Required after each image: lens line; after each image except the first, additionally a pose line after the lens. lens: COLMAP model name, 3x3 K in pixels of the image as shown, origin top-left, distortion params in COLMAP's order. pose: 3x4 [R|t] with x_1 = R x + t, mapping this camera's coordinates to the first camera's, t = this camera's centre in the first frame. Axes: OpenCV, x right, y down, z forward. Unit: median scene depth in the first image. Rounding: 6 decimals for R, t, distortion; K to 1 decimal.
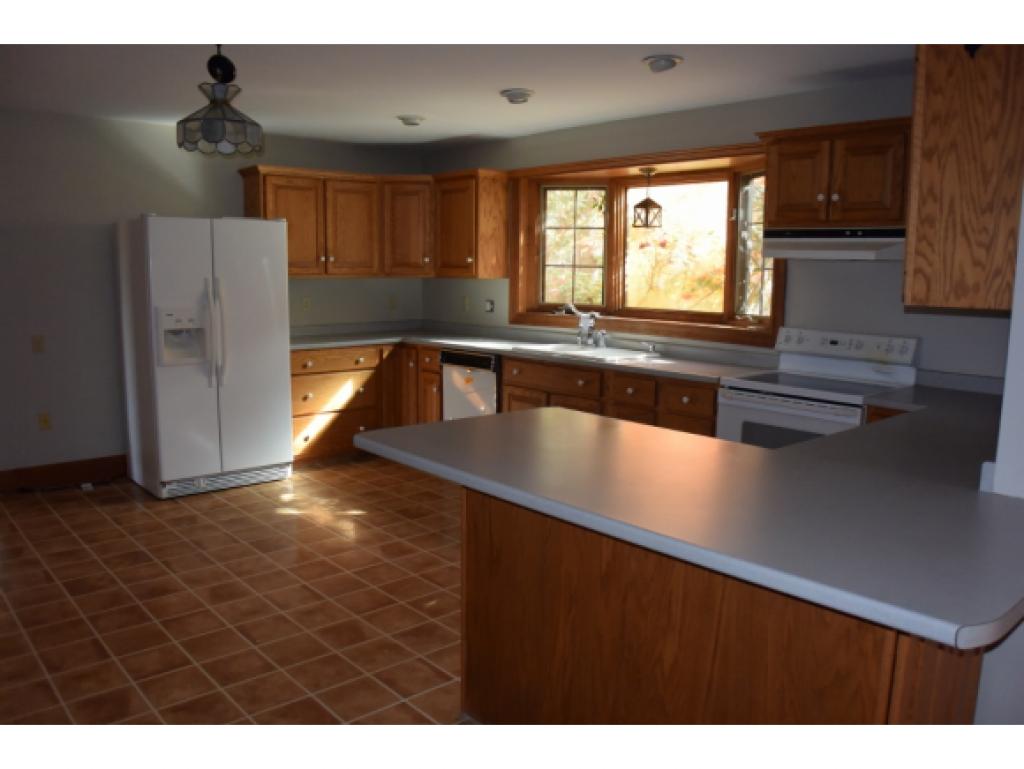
lens RADIAL K [[812.7, 0, 513.0], [0, 812.7, 380.0], [0, 0, 1]] dist [-0.112070, 0.070075]
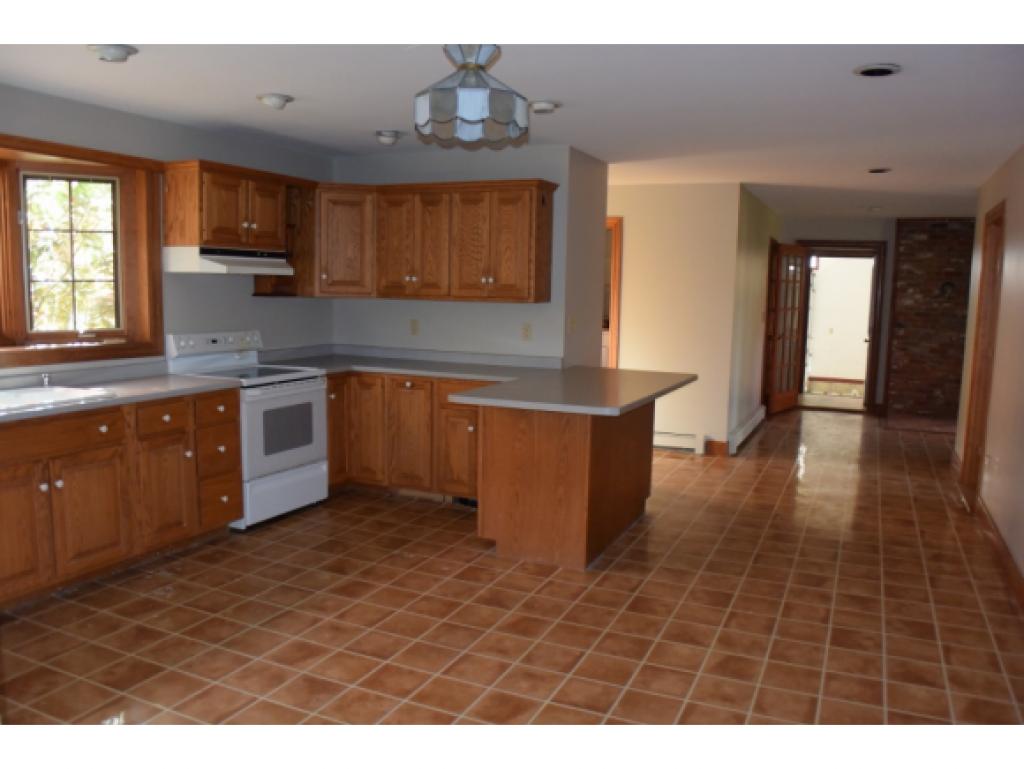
lens RADIAL K [[812.7, 0, 511.2], [0, 812.7, 389.5], [0, 0, 1]] dist [-0.112070, 0.070075]
pose [[-0.408409, -0.138905, 0.902168, -0.981199], [0.097220, 0.976112, 0.194301, -0.184918], [-0.907607, 0.167063, -0.385149, 1.180463]]
